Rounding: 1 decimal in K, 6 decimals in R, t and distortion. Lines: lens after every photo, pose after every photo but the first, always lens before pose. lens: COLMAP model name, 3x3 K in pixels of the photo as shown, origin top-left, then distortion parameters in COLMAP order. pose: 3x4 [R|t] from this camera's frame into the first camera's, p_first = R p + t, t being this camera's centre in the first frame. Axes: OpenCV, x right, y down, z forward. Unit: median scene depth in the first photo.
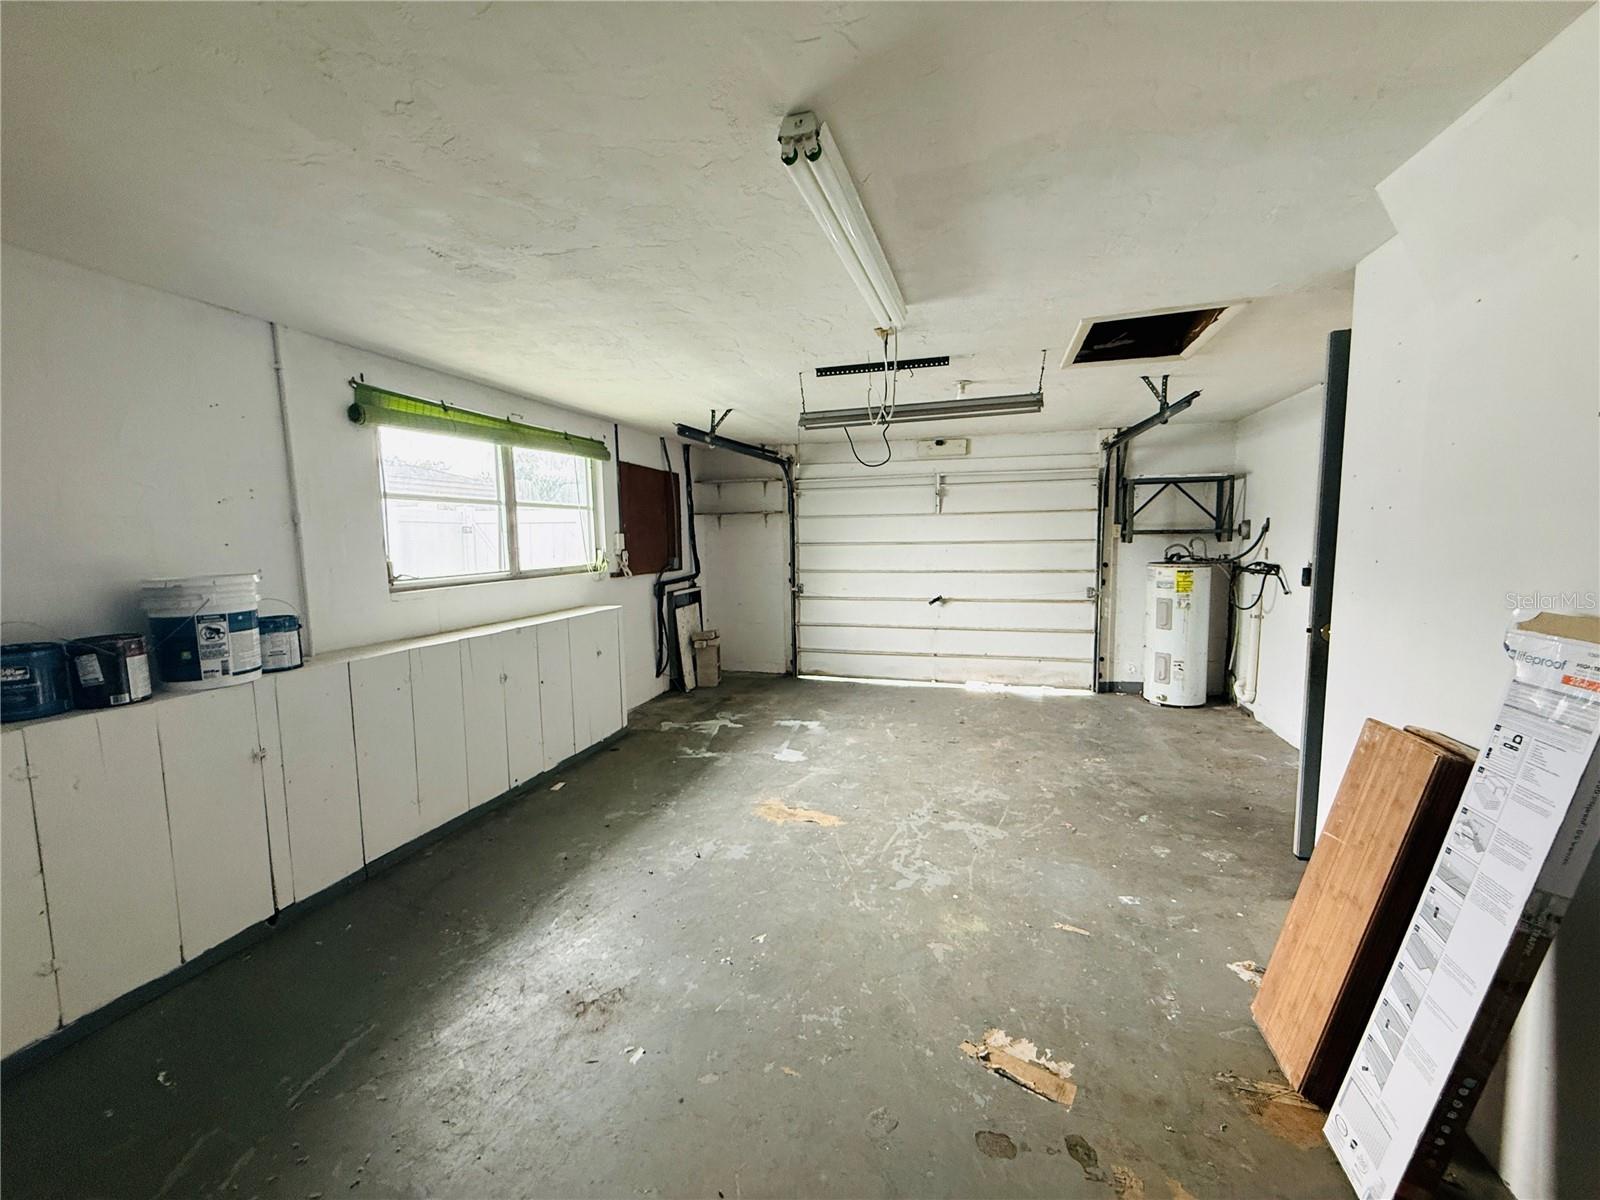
lens RADIAL K [[639.4, 0, 795.8], [0, 639.4, 596.2], [0, 0, 1]] dist [-0.001661, 0.000223]
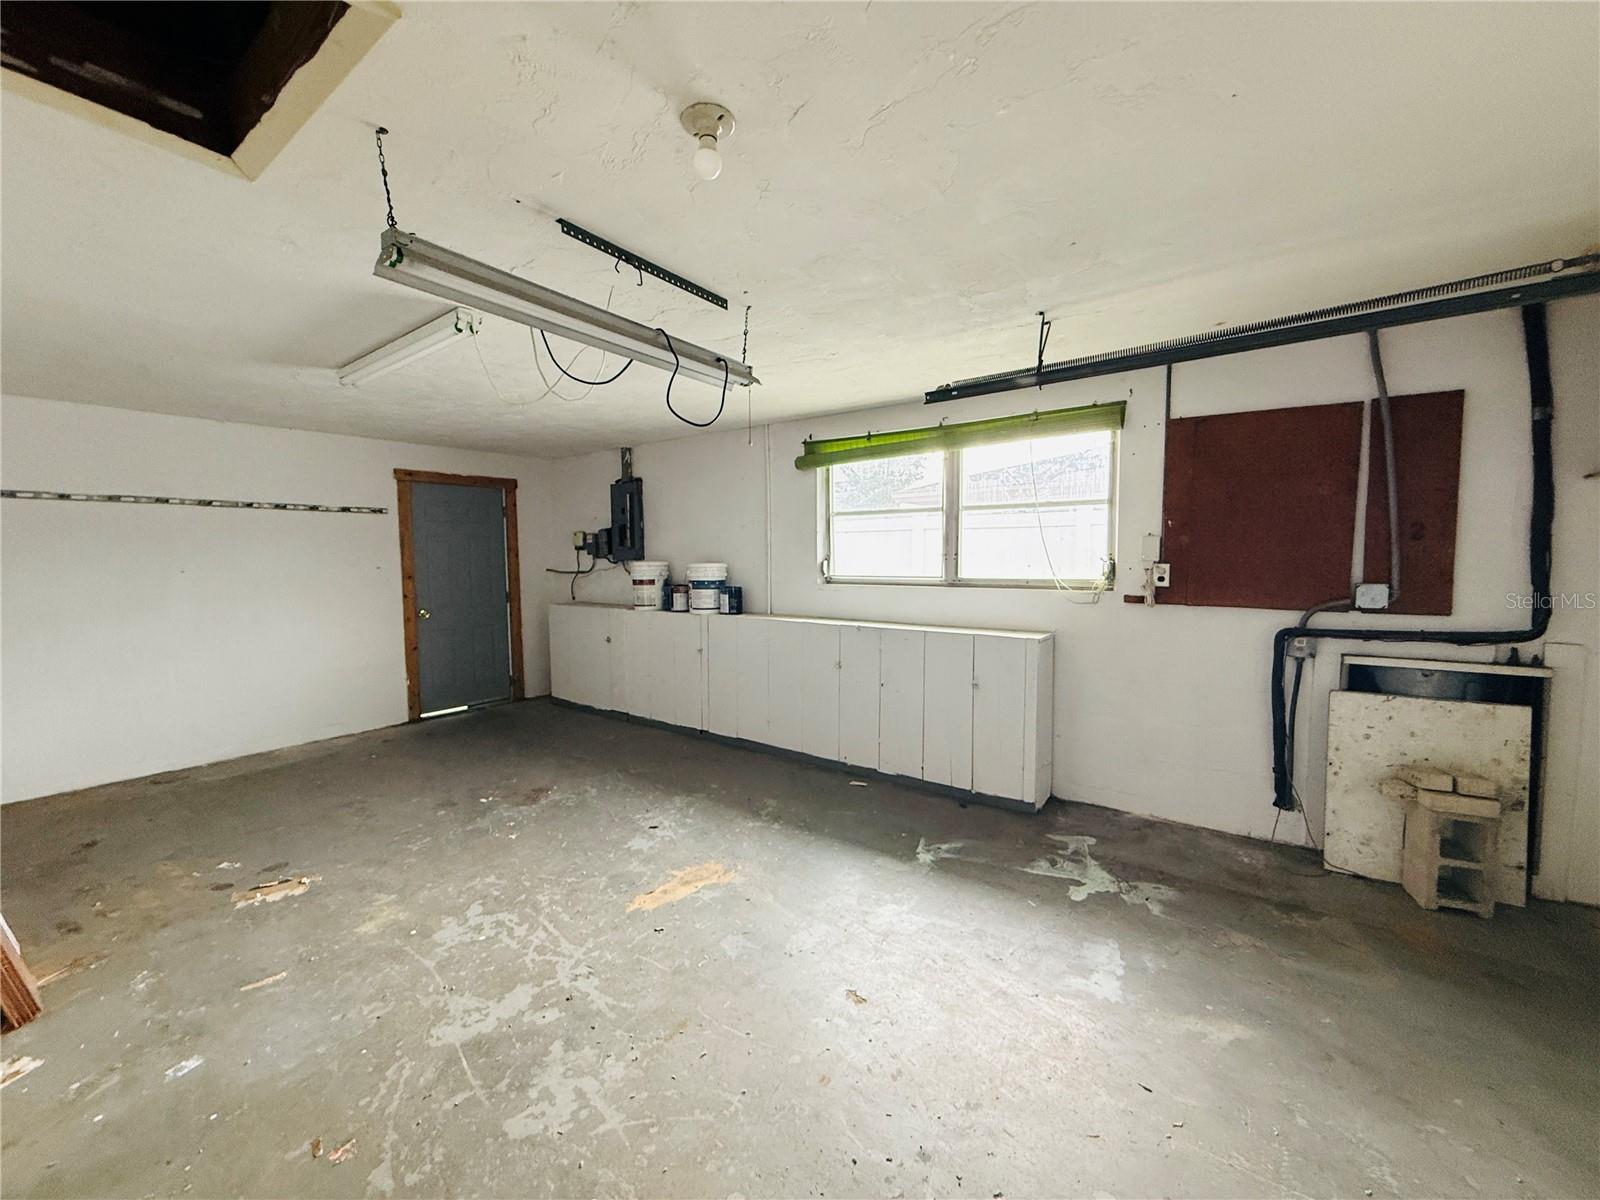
lens RADIAL K [[639.4, 0, 793.7], [0, 639.4, 594.6], [0, 0, 1]] dist [-0.001661, 0.000223]
pose [[-0.338424, 0.076712, -0.937861, 0.653685], [-0.078166, 0.990935, 0.109259, -0.119473], [0.937741, 0.110284, -0.329360, 1.289708]]
